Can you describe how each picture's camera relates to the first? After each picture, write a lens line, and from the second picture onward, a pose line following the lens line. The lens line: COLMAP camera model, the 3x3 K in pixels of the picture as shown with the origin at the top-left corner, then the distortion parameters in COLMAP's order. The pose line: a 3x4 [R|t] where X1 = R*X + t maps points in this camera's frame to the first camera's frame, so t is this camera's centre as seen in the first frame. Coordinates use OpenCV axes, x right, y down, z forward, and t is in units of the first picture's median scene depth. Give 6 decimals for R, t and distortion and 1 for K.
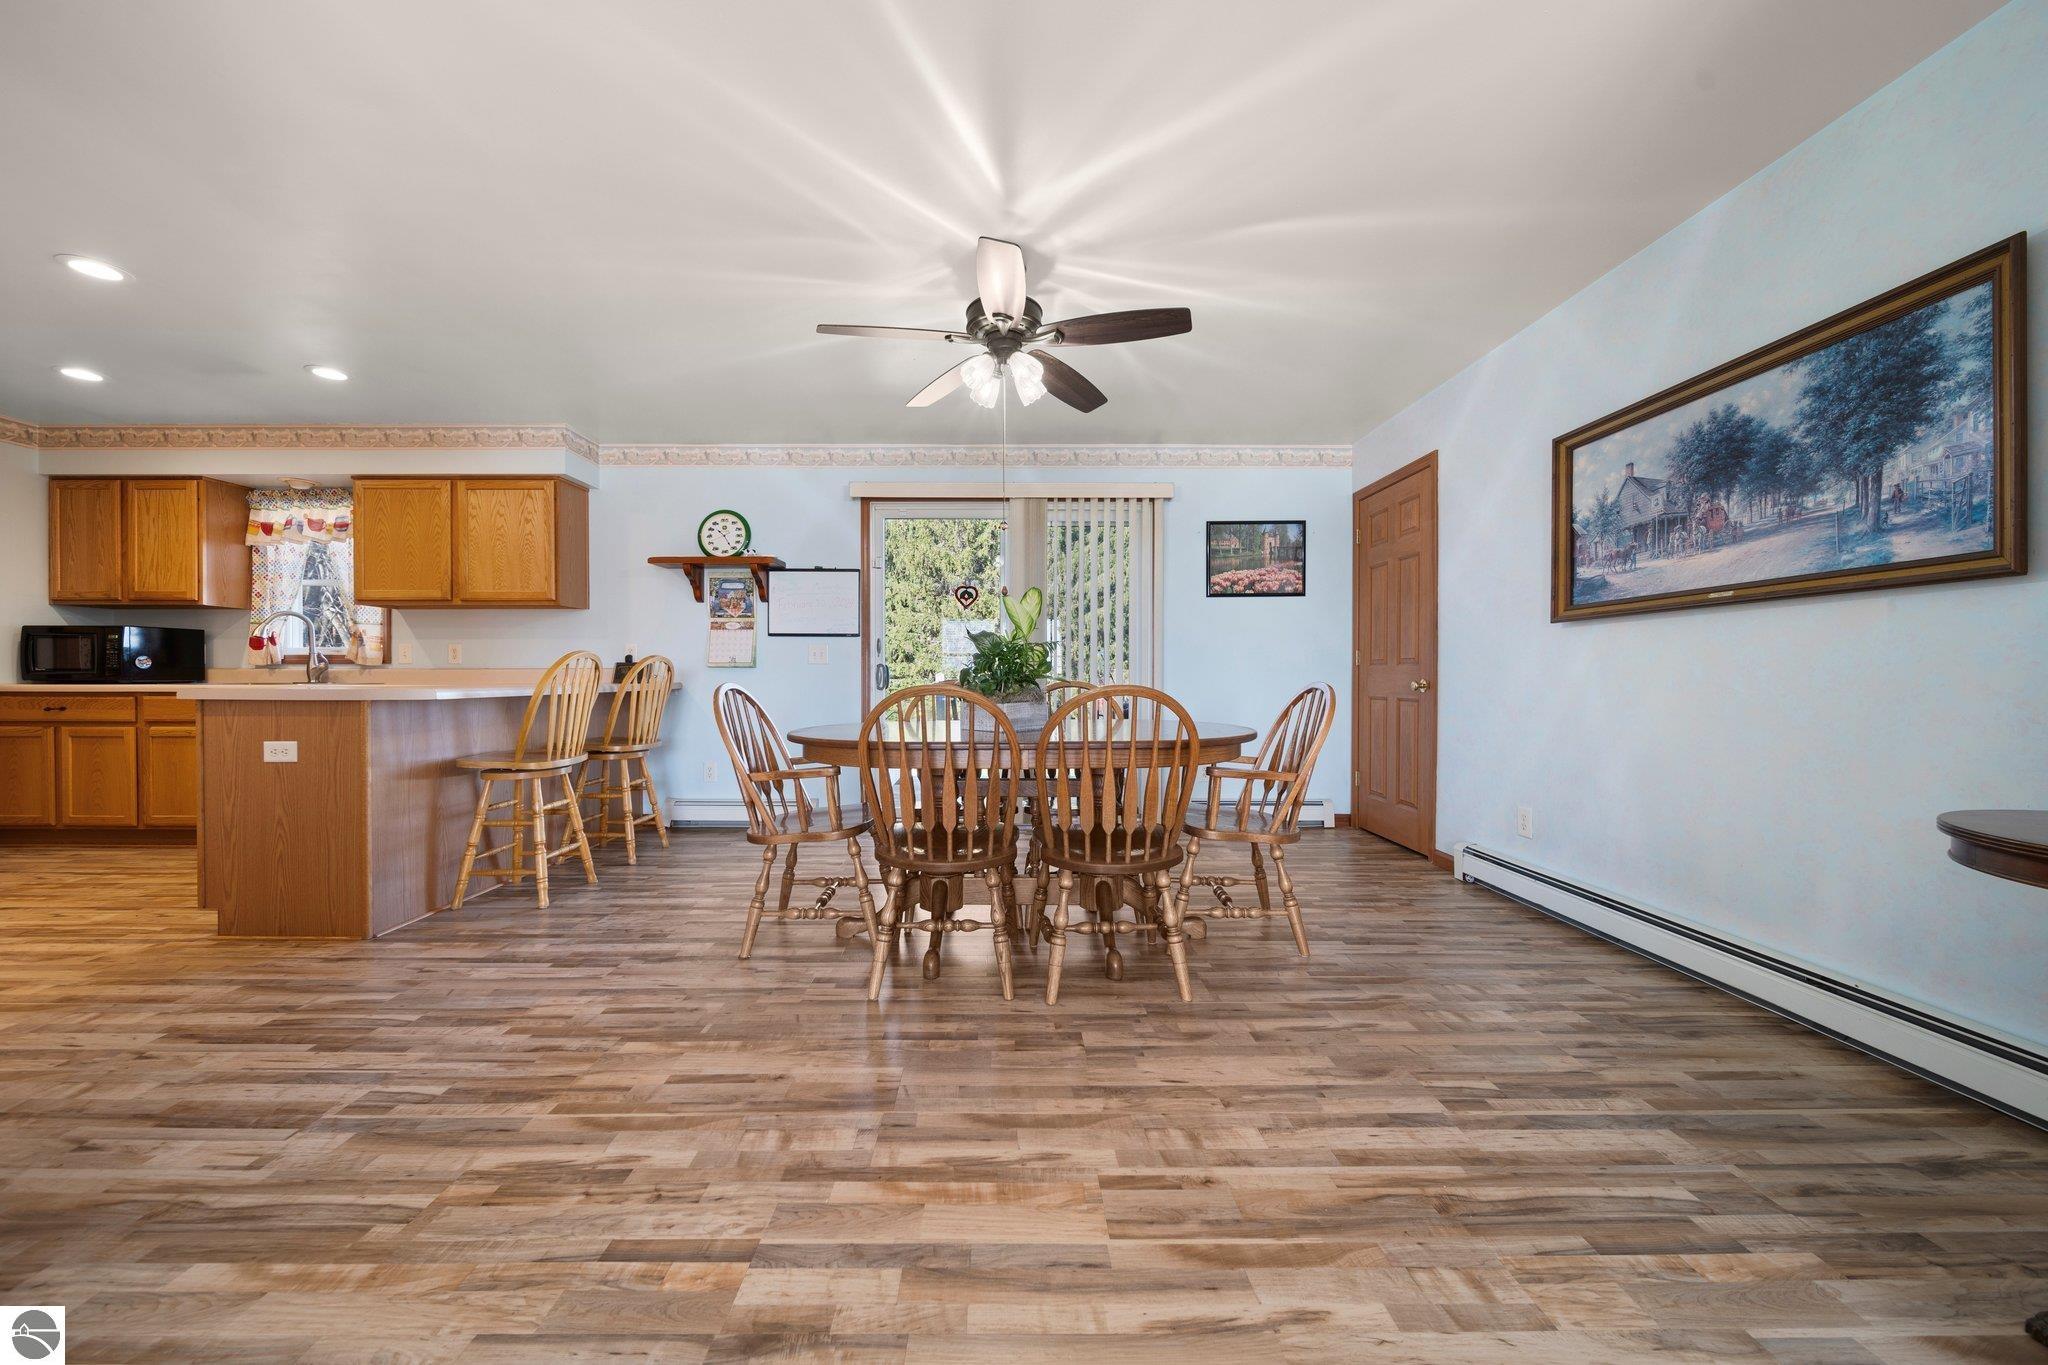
lens RADIAL K [[725.6, 0, 992.4], [0, 725.6, 681.7], [0, 0, 1]] dist [0.000740, -0.001199]
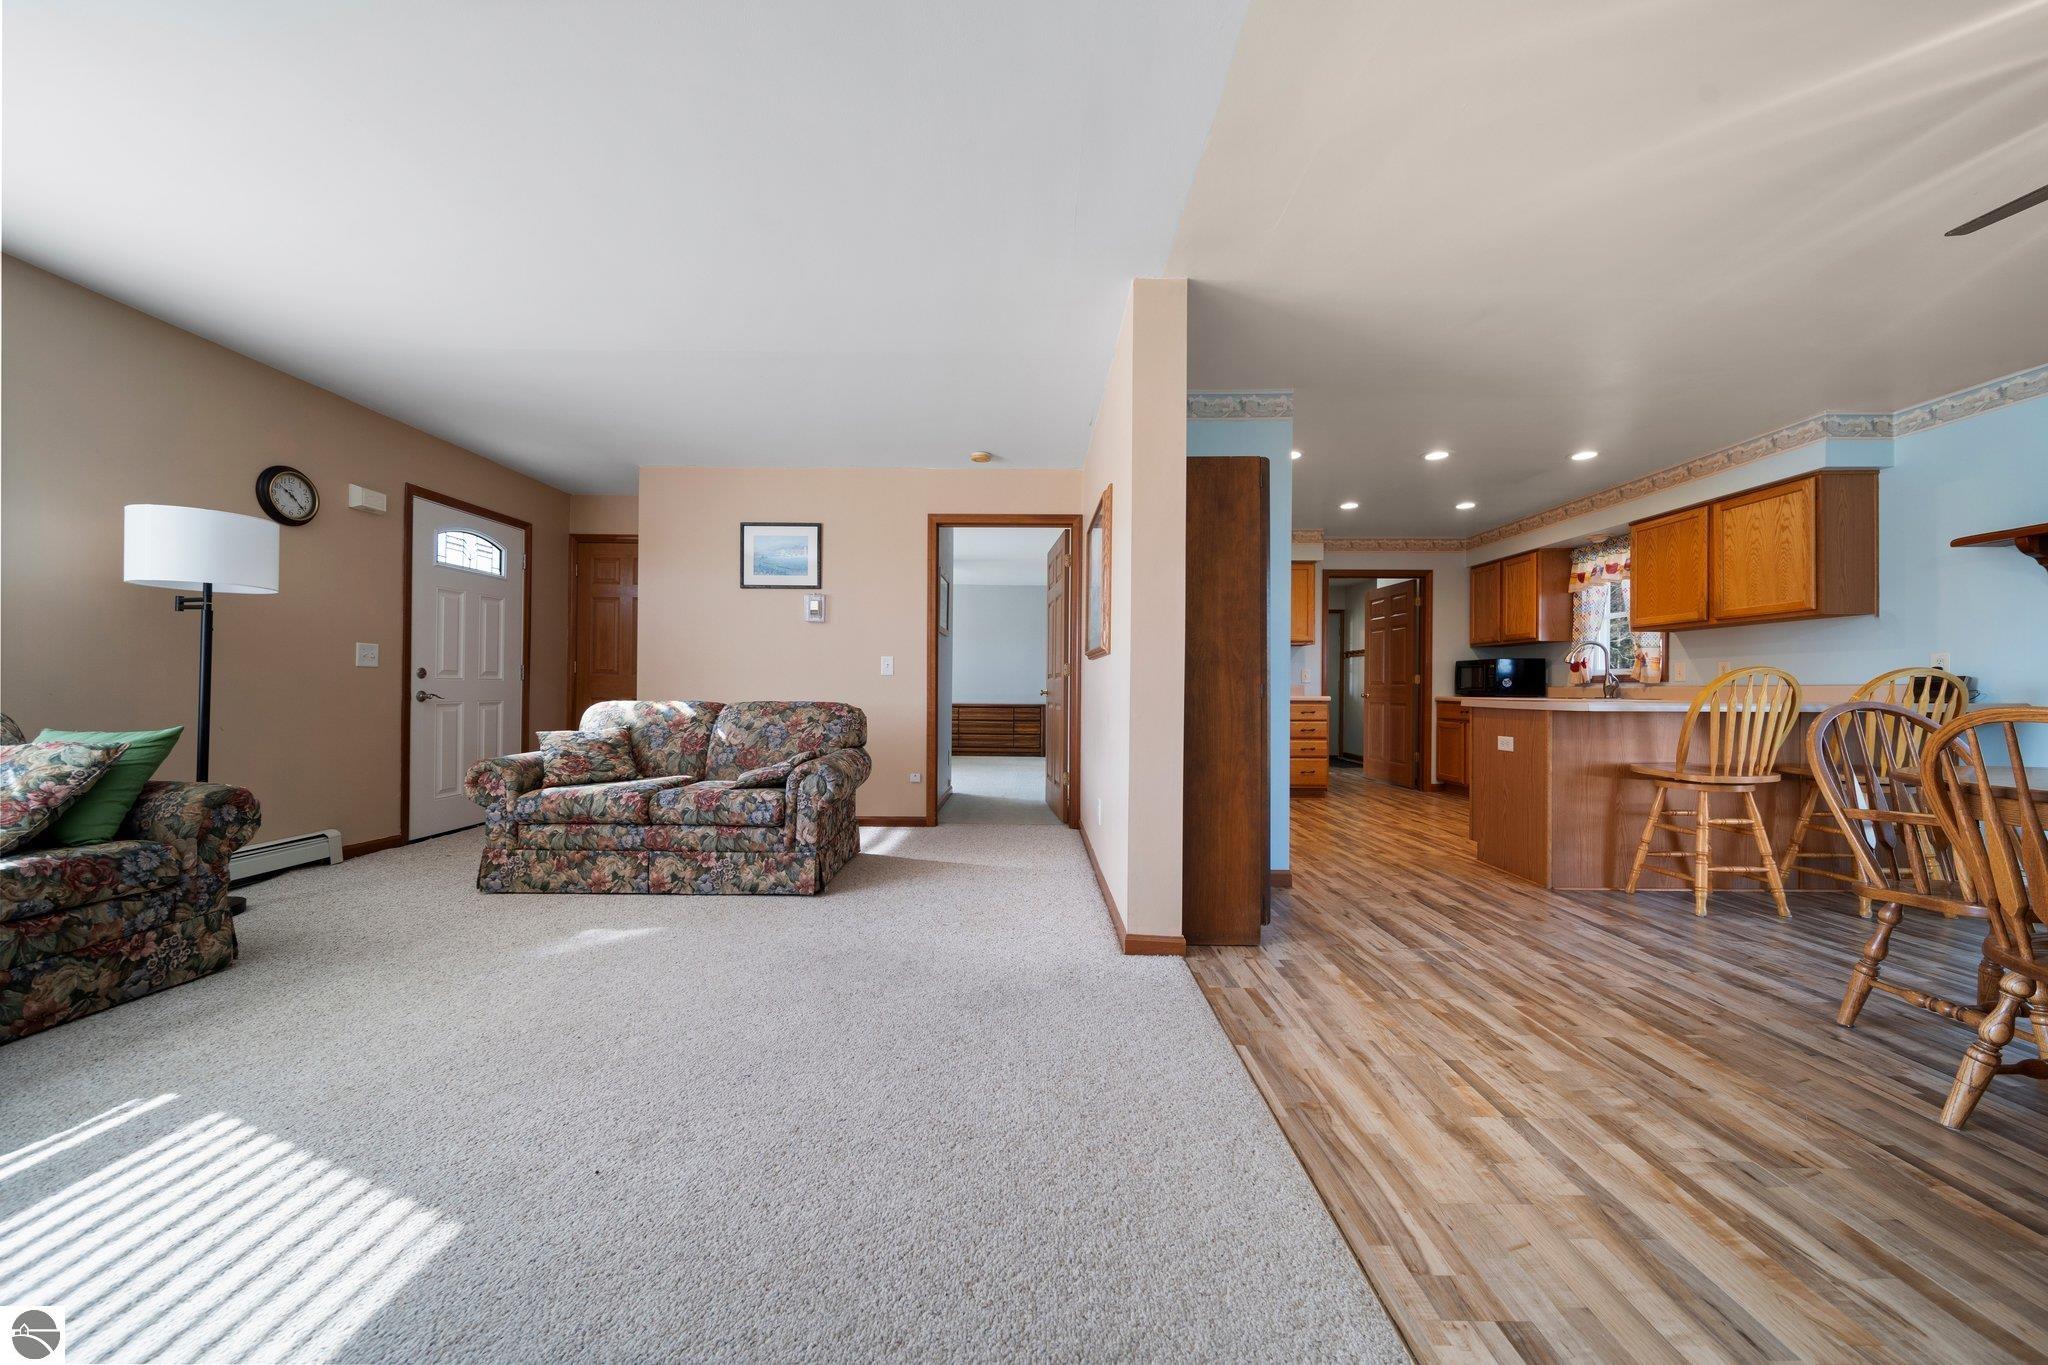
lens RADIAL K [[725.6, 0, 1026.7], [0, 725.6, 682.9], [0, 0, 1]] dist [0.000740, -0.001199]
pose [[-0.003610, -0.008960, -0.999953, 0.434733], [-0.012922, 0.999877, -0.008912, -0.000301], [0.999910, 0.012889, -0.003725, 0.035042]]
